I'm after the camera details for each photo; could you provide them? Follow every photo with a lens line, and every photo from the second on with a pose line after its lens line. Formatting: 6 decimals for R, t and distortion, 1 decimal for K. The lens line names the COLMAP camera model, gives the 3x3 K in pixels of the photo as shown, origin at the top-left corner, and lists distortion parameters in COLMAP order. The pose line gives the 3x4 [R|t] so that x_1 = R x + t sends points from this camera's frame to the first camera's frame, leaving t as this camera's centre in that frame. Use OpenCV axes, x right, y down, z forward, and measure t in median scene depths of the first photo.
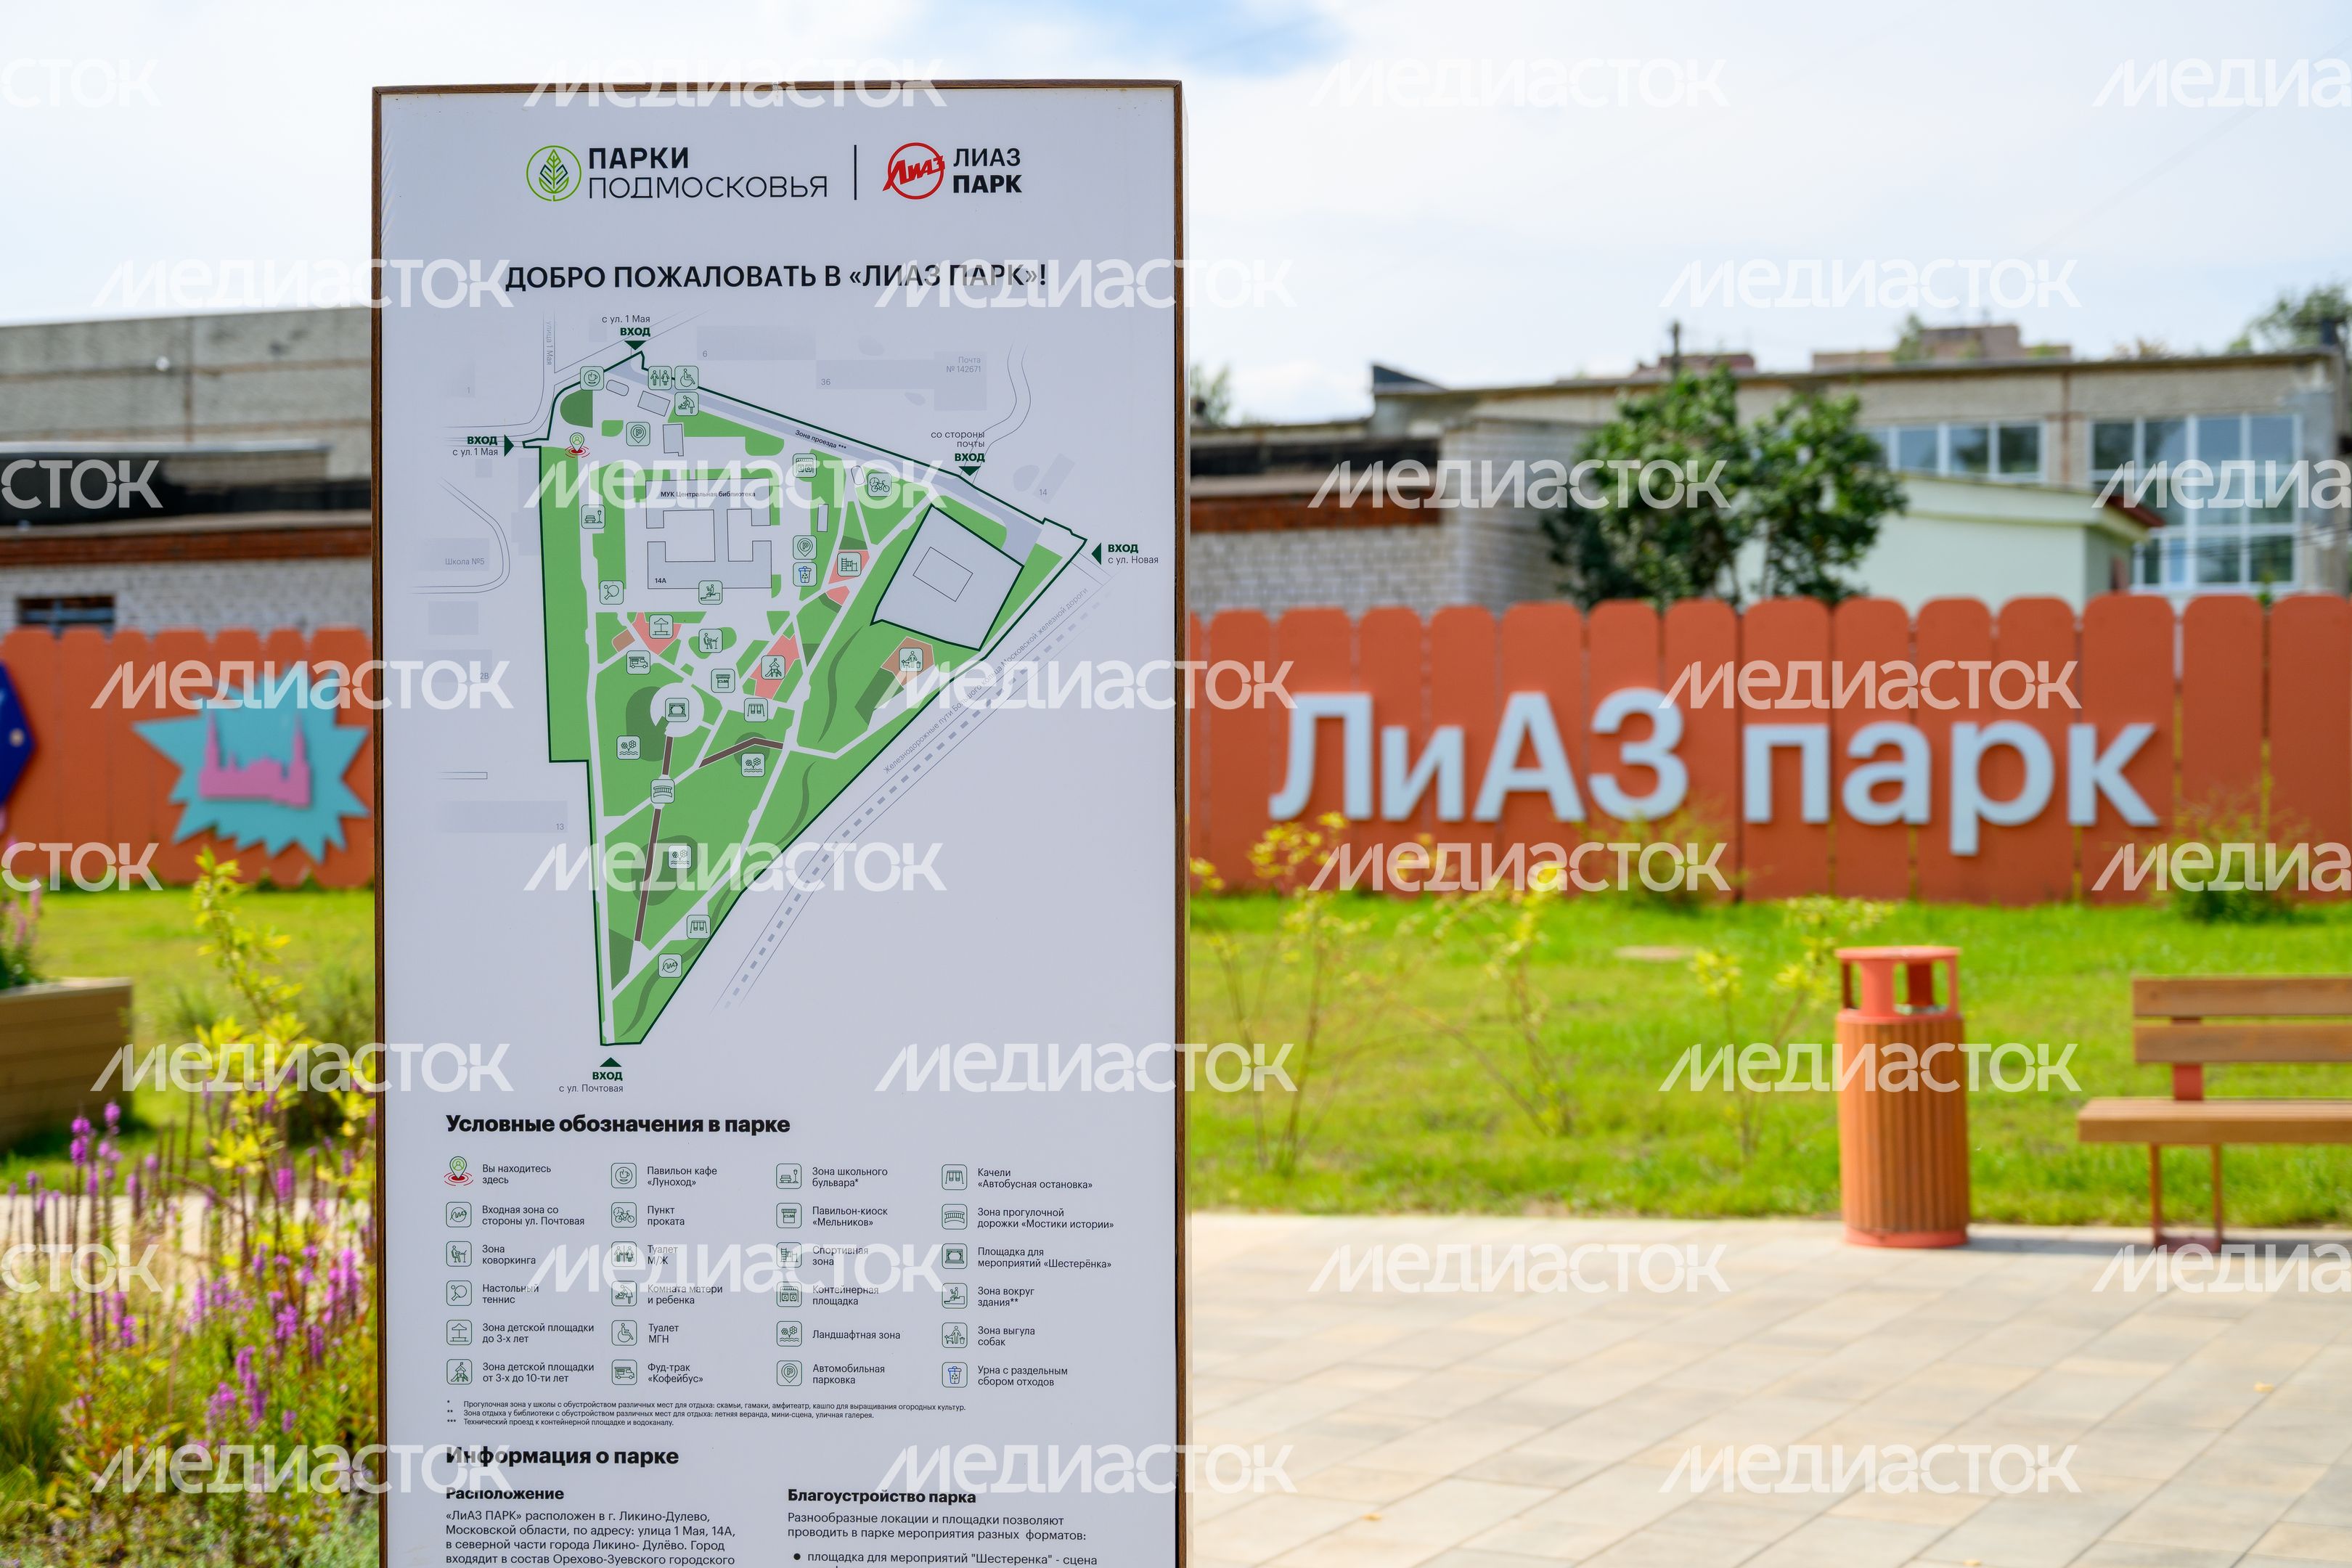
lens RADIAL K [[3247.3, 0, 1164.9], [0, 3247.3, 779.2], [0, 0, 1]] dist [0.009025, 0.000000]
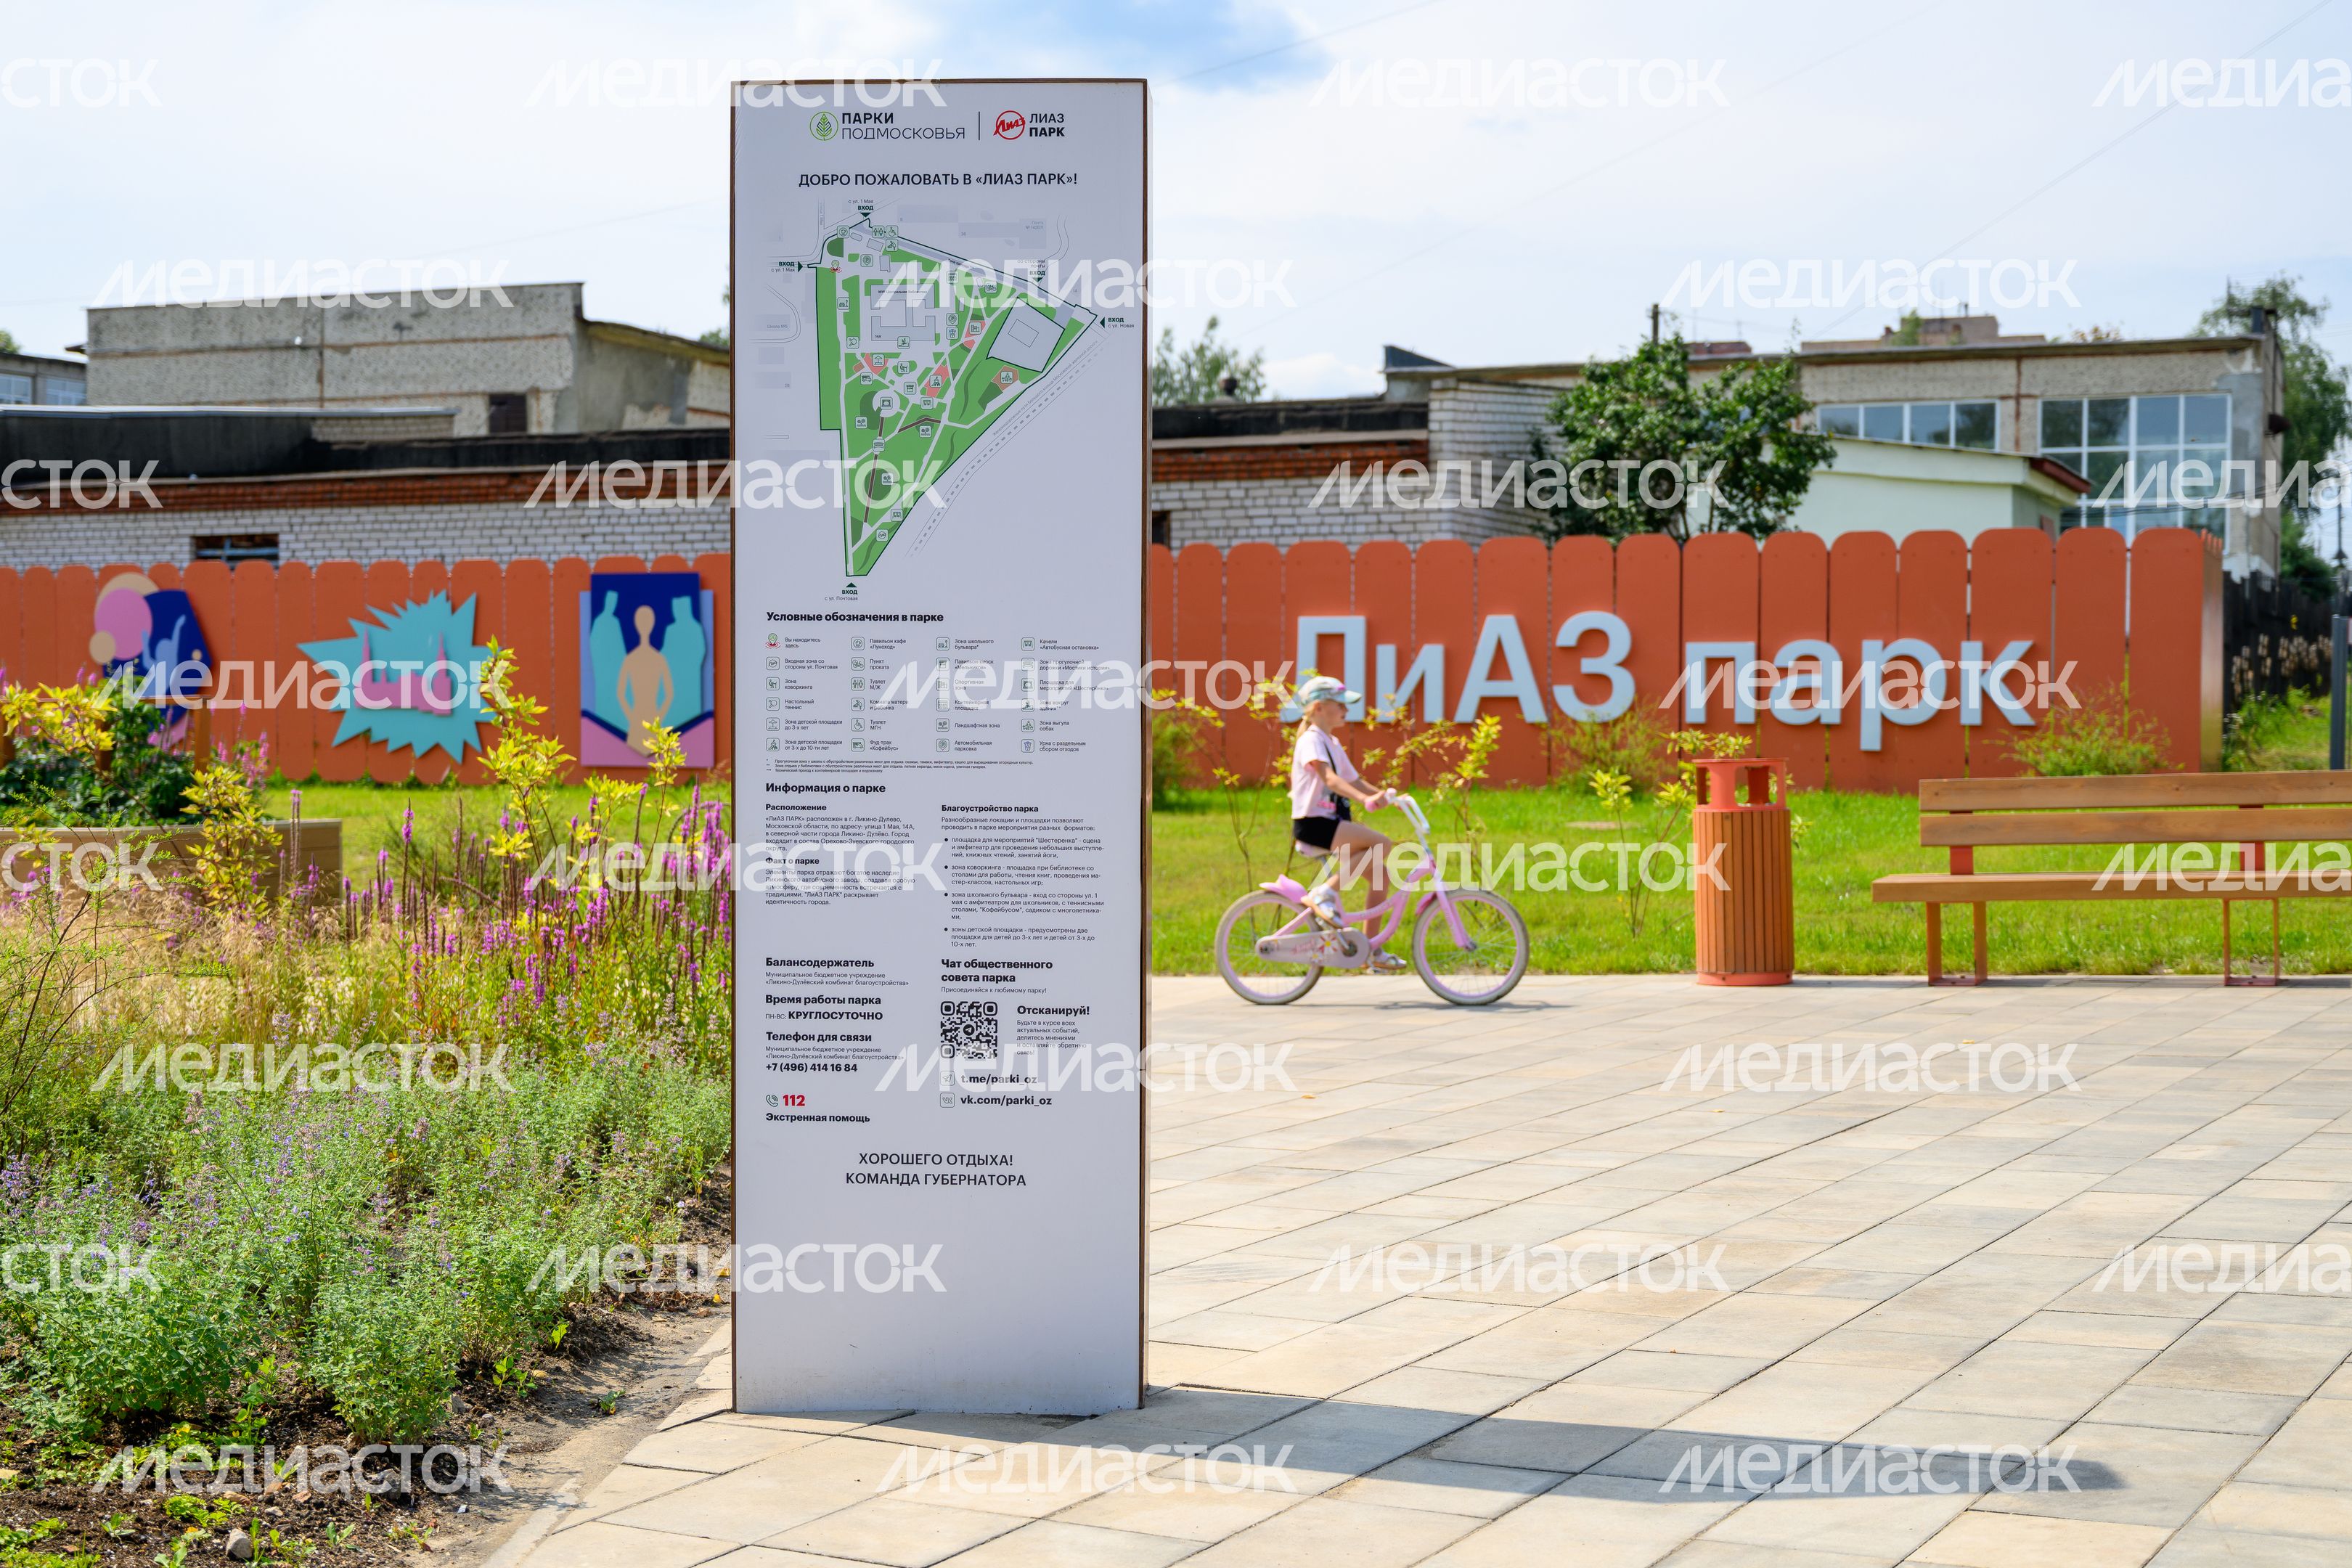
lens RADIAL K [[3046.5, 0, 1159.5], [0, 3046.5, 784.4], [0, 0, 1]] dist [-0.001780, 0.000000]
pose [[0.999901, 0.004573, -0.013288, 0.004700], [-0.004402, 0.999907, 0.012880, 0.022244], [0.013346, -0.012820, 0.999829, -0.100304]]
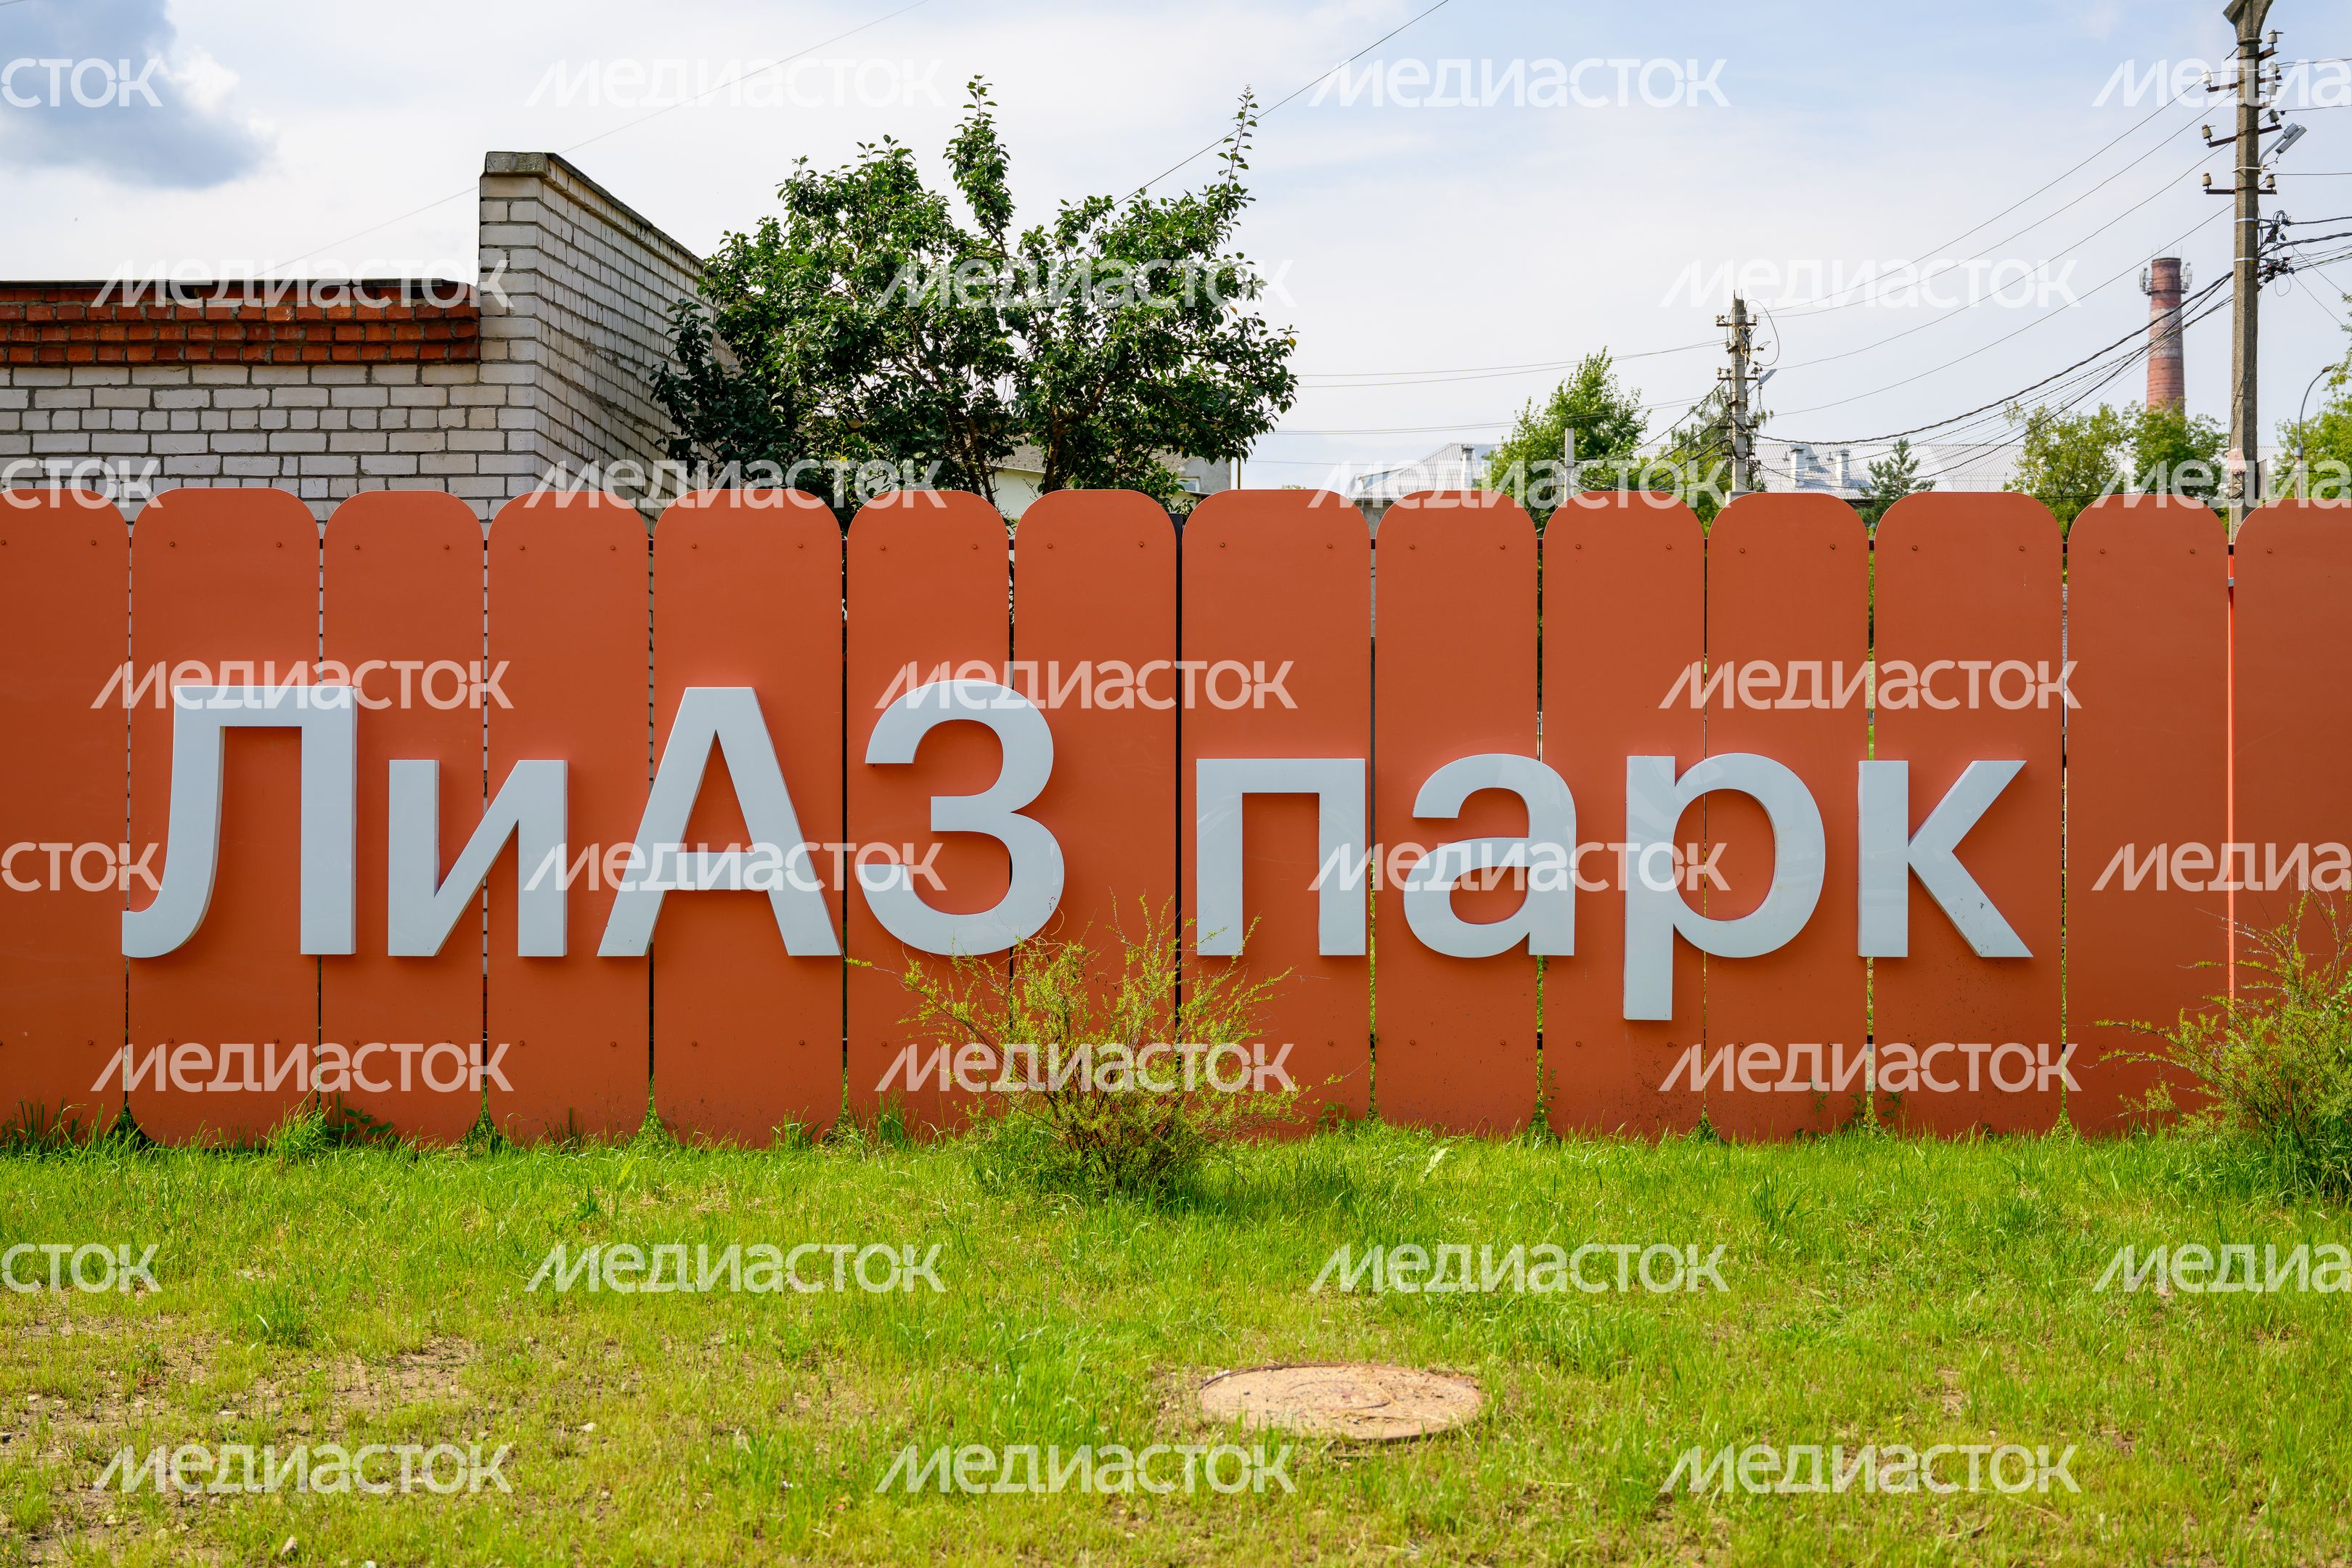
lens RADIAL K [[2858.6, 0, 1177.8], [0, 2858.6, 783.3], [0, 0, 1]] dist [-0.025394, 0.000000]
pose [[0.922906, 0.006501, 0.384971, 0.017514], [0.002859, 0.999714, -0.023737, -0.002609], [-0.385015, 0.023007, 0.922623, 0.640216]]
